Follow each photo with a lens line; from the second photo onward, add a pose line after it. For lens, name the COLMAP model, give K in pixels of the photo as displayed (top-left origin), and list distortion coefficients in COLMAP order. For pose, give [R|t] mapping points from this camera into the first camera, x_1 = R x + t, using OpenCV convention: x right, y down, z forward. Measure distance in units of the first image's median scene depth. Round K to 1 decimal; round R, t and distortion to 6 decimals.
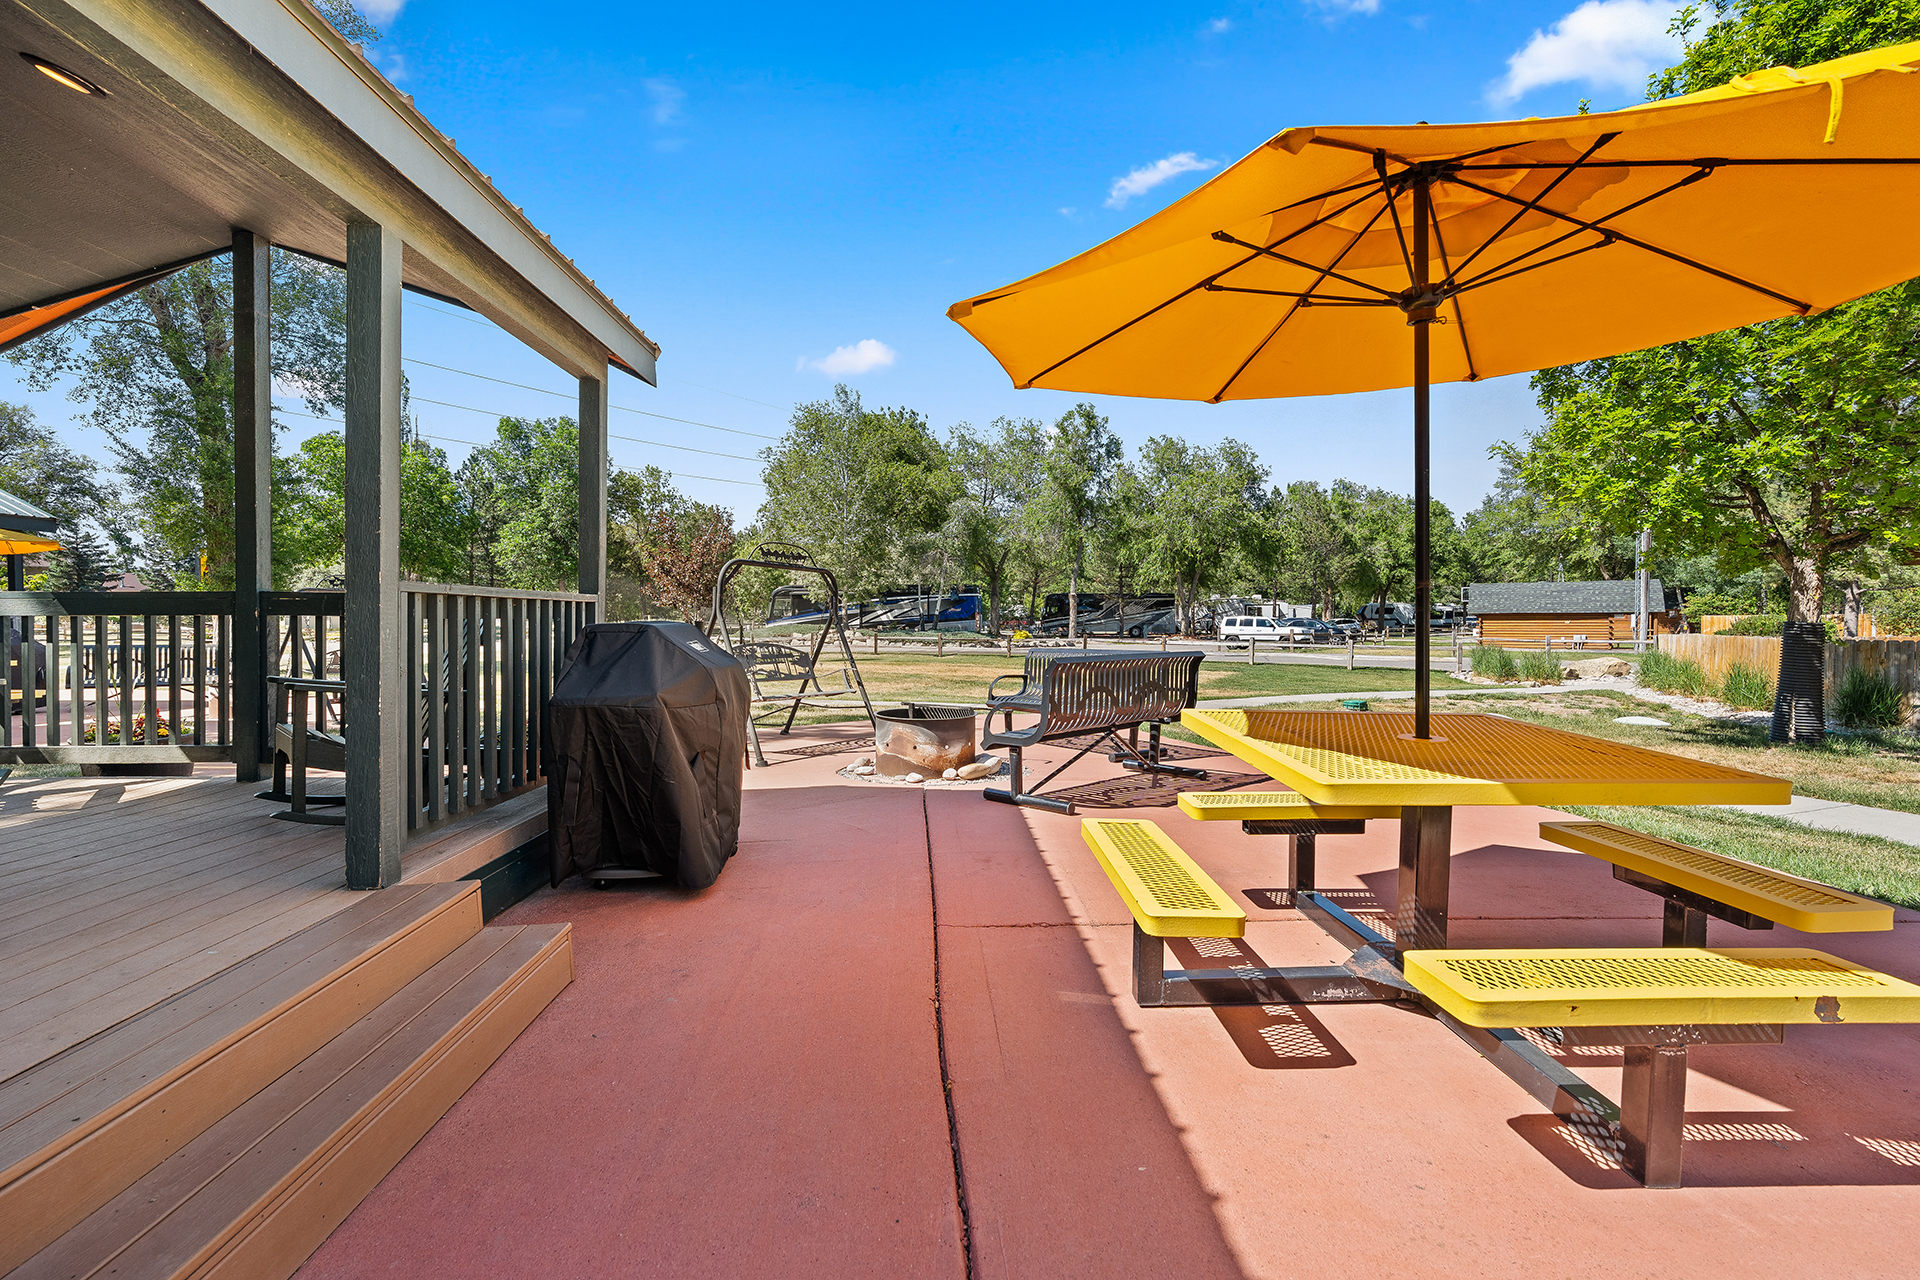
lens RADIAL K [[871.4, 0, 958.9], [0, 871.4, 629.6], [0, 0, 1]] dist [0.000984, 0.000817]
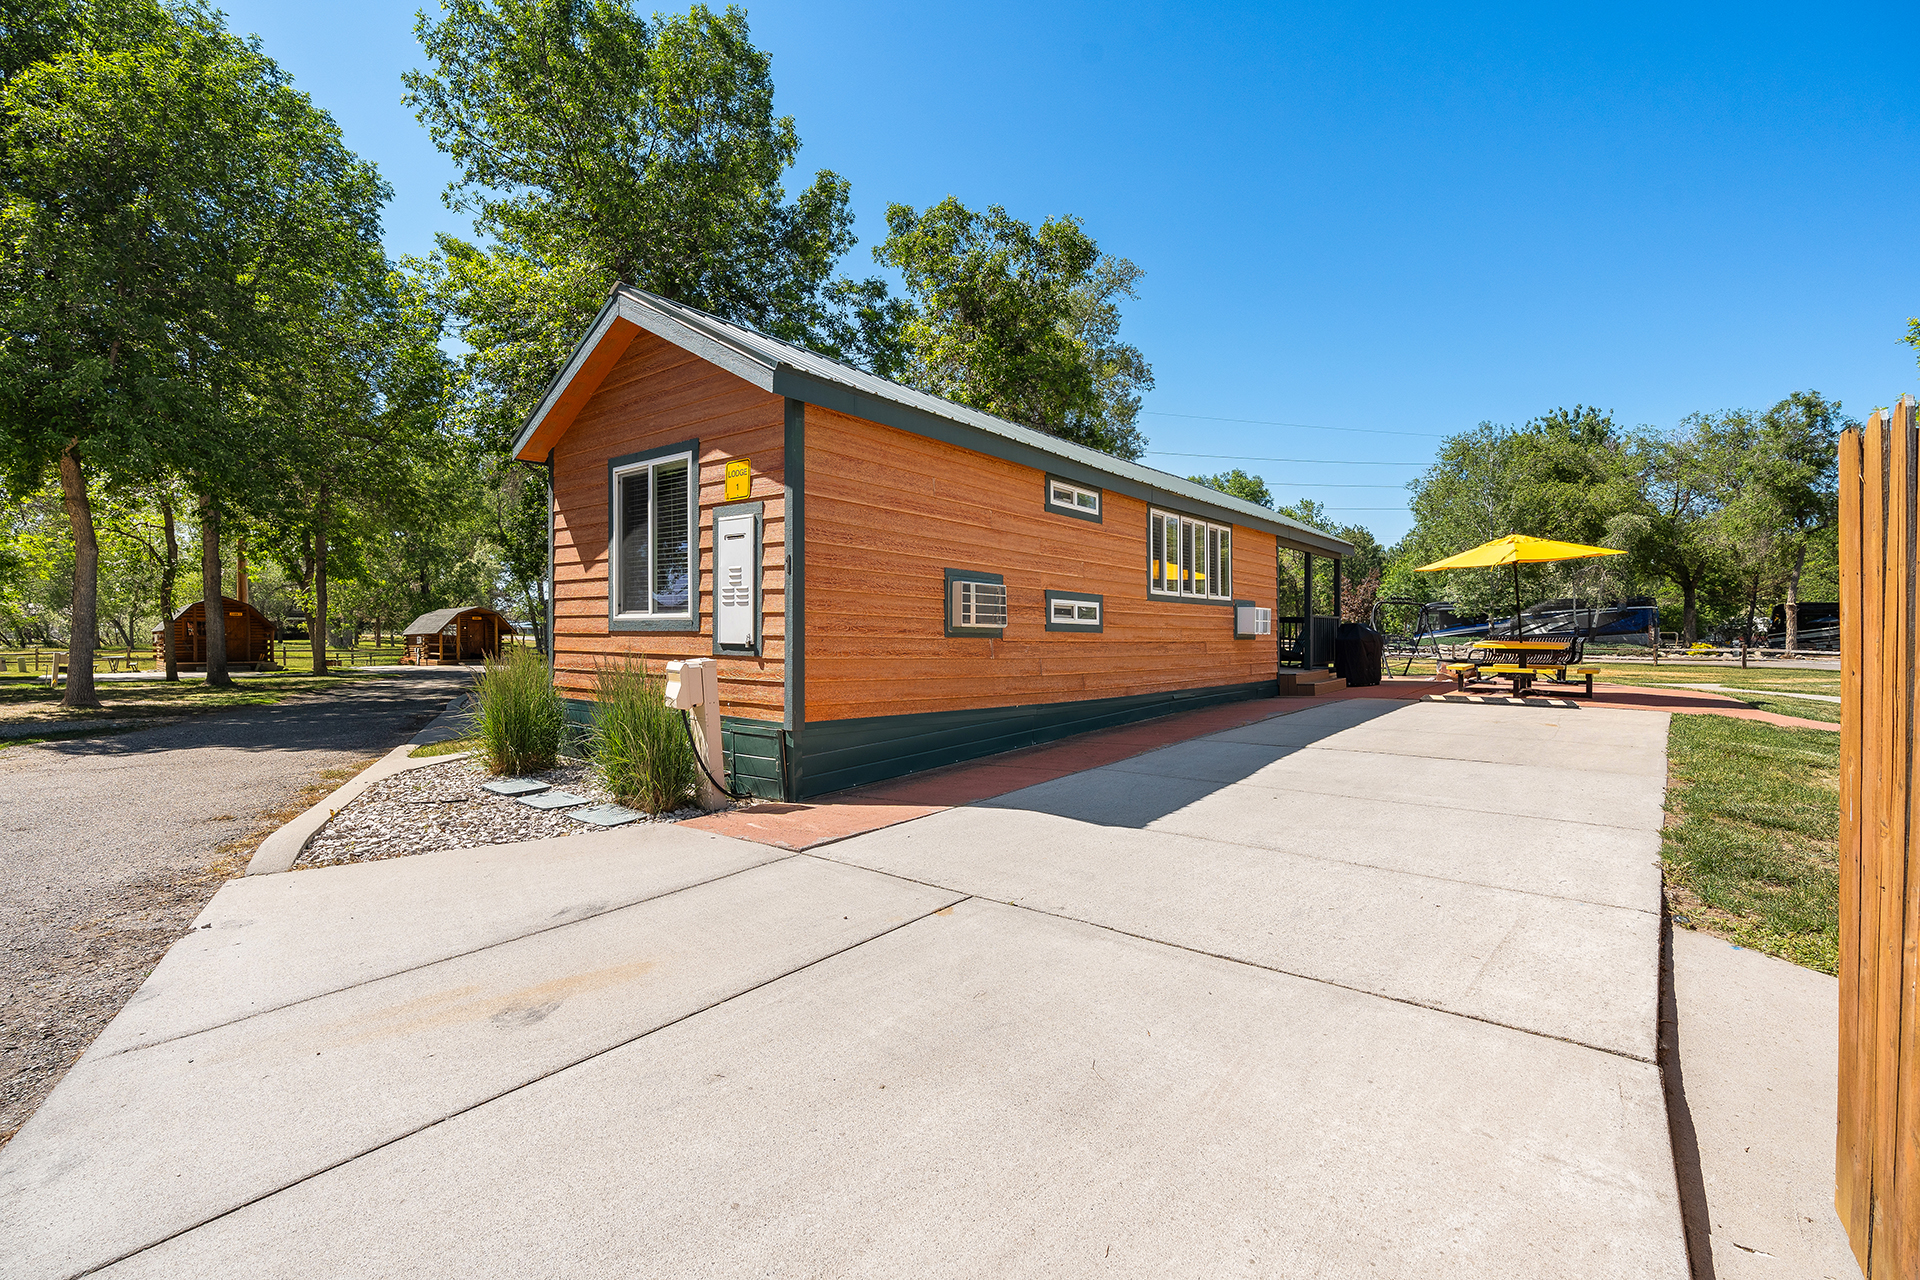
lens RADIAL K [[863.0, 0, 957.7], [0, 863.0, 620.8], [0, 0, 1]] dist [-0.007243, 0.001635]
pose [[0.756083, -0.011200, -0.654380, 0.109300], [-0.007707, 0.999632, -0.026014, 0.010065], [0.654431, 0.024712, 0.755718, -0.402657]]
